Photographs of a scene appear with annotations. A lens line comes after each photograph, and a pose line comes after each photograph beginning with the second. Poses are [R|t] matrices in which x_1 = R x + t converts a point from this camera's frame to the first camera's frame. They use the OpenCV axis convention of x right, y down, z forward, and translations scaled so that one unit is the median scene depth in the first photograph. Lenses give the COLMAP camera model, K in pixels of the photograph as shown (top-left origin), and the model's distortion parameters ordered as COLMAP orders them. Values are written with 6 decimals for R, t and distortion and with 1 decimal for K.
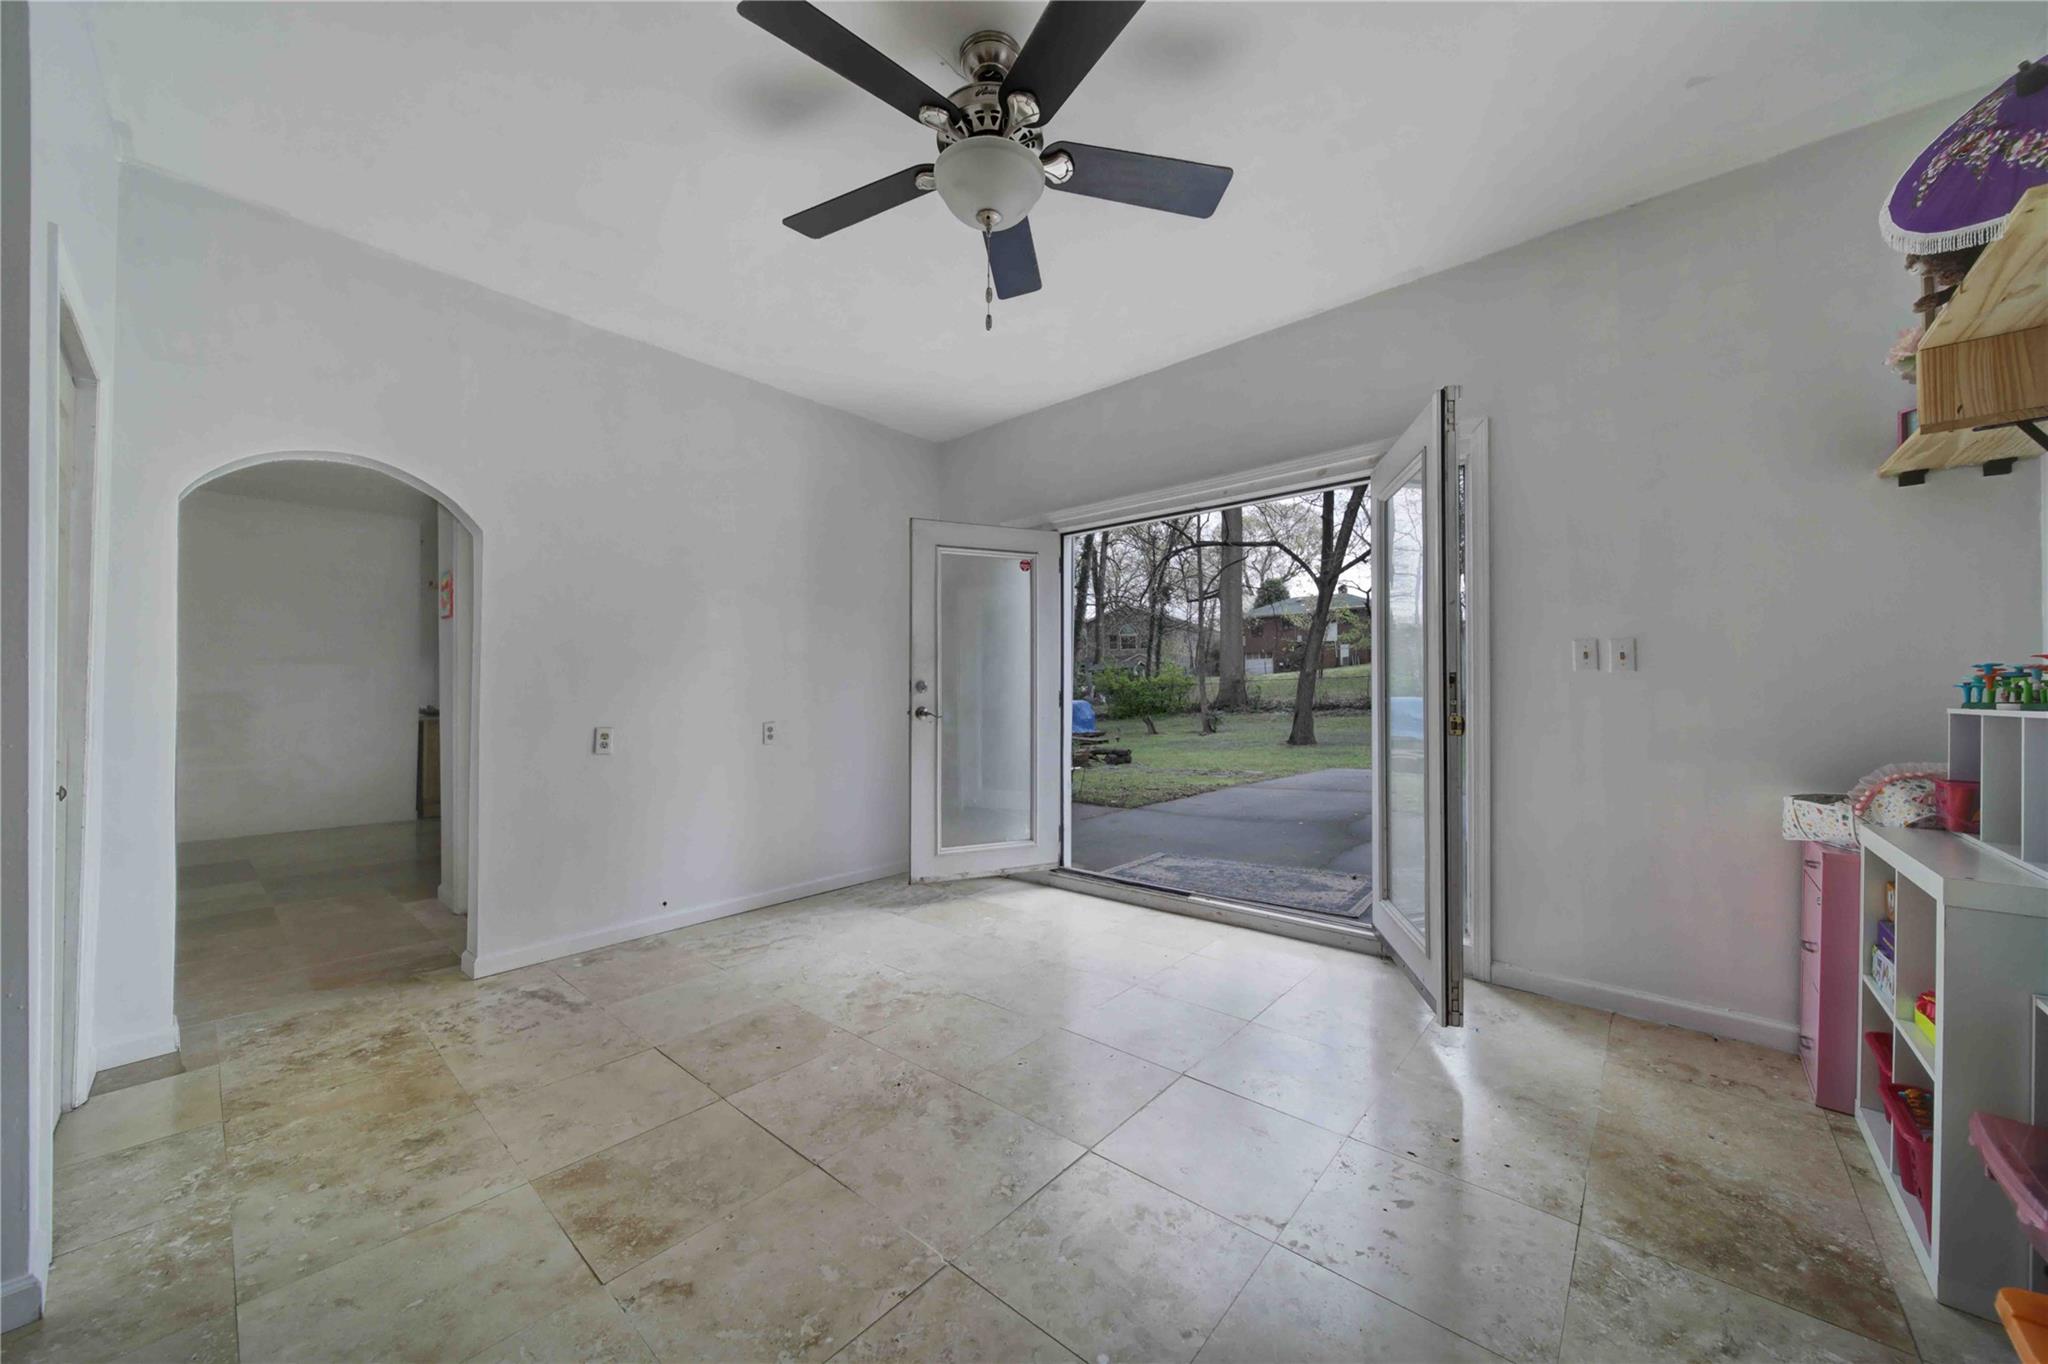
lens RADIAL K [[728.1, 0, 1029.6], [0, 728.1, 691.1], [0, 0, 1]] dist [-0.001855, -0.001216]
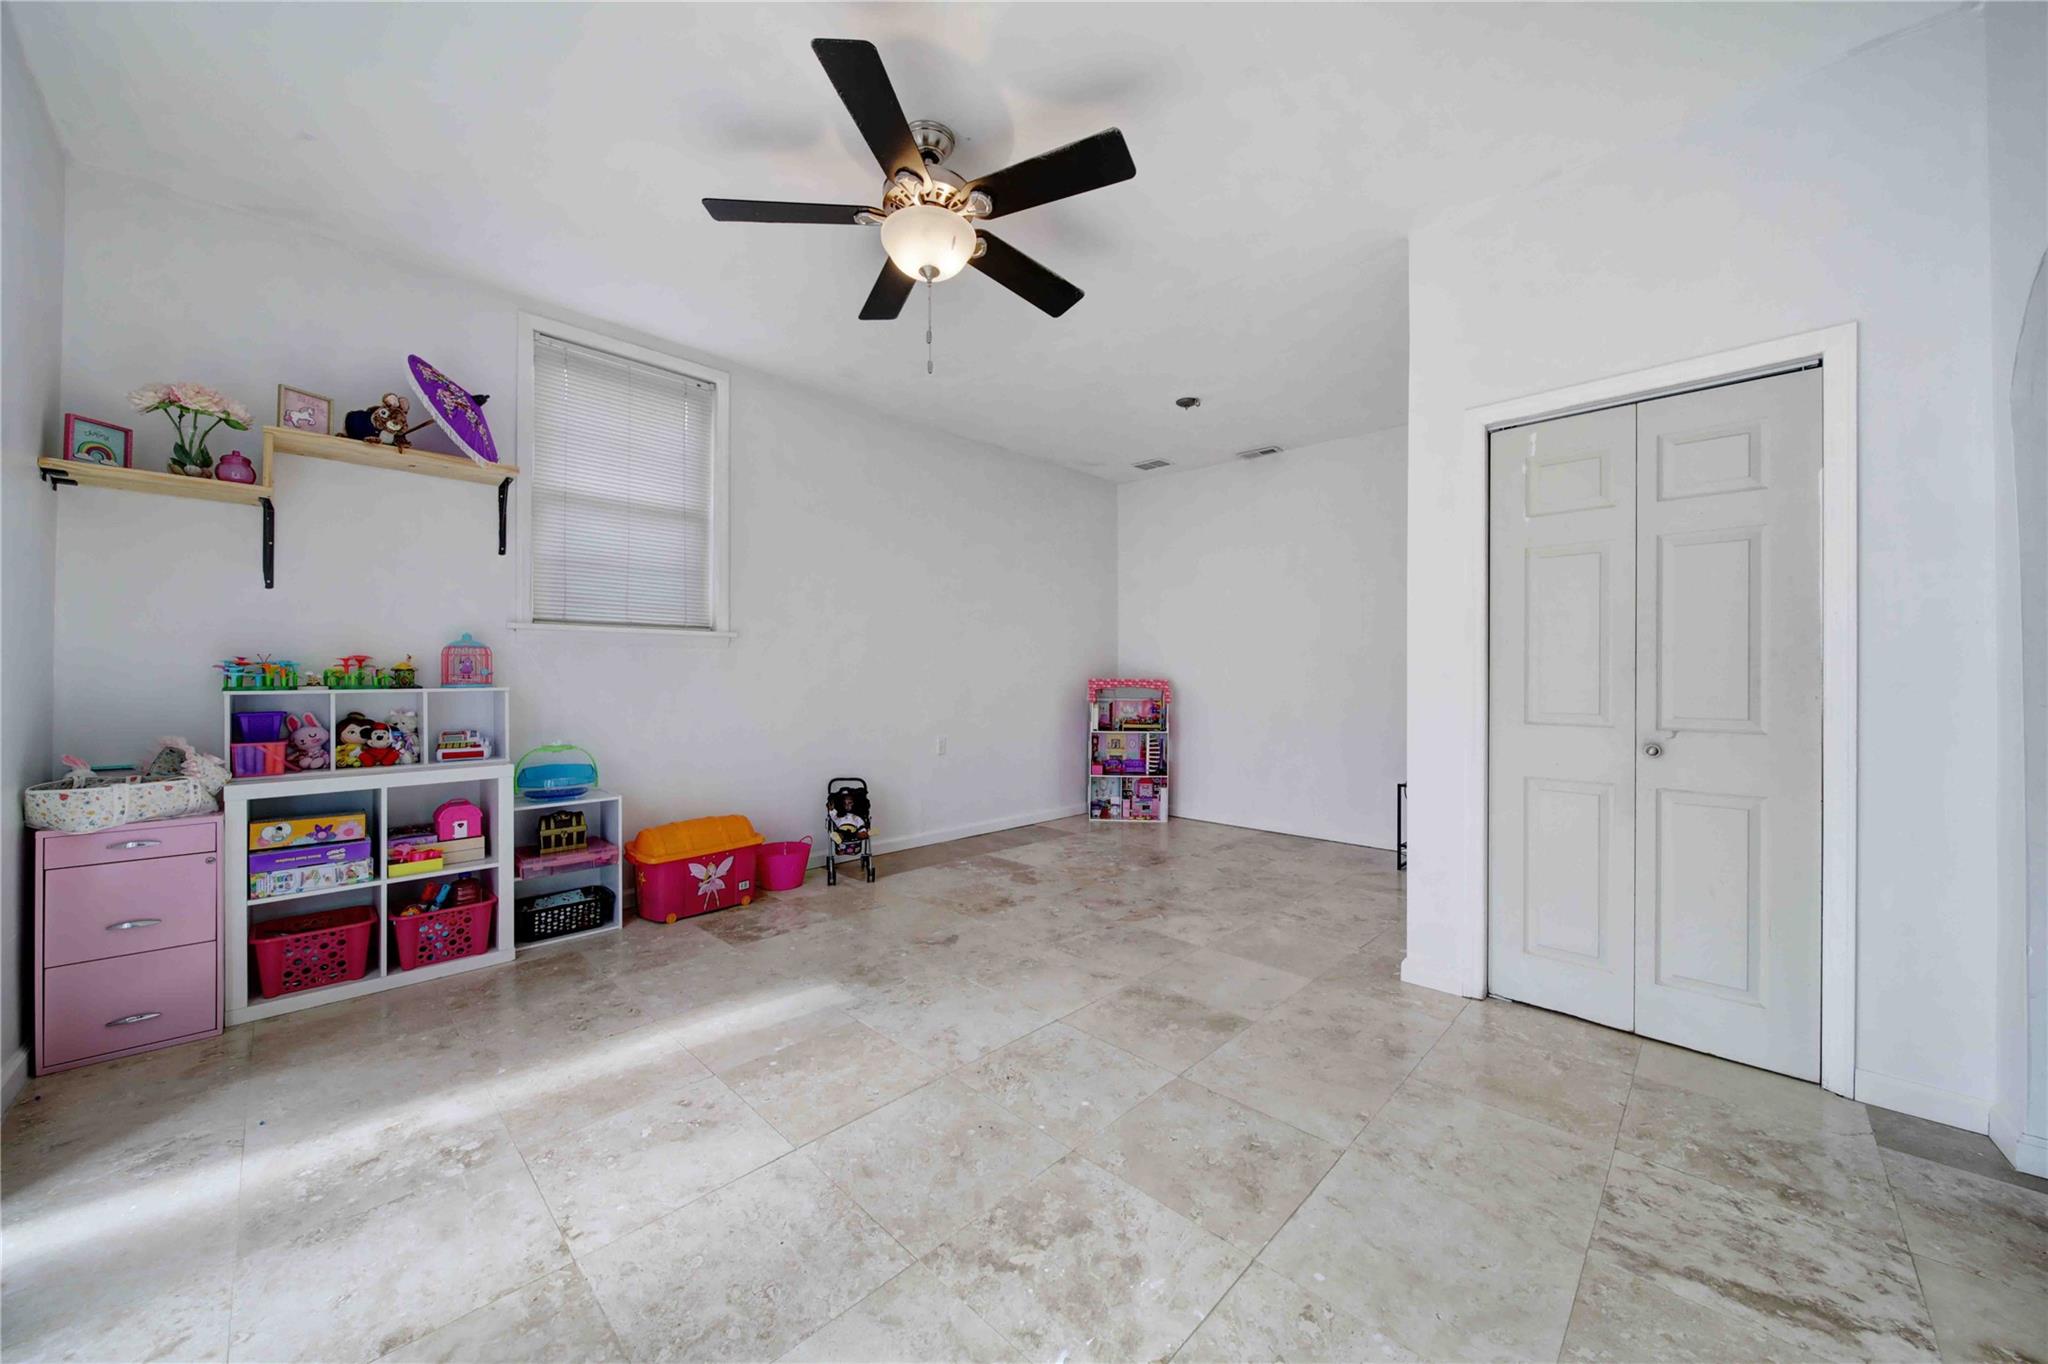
lens RADIAL K [[728.1, 0, 1021.8], [0, 728.1, 682.3], [0, 0, 1]] dist [-0.001855, -0.001216]
pose [[-0.997878, 0.001937, 0.065086, -0.245912], [0.001572, 0.999983, -0.005653, 0.014781], [-0.065096, -0.005538, -0.997864, 1.852079]]
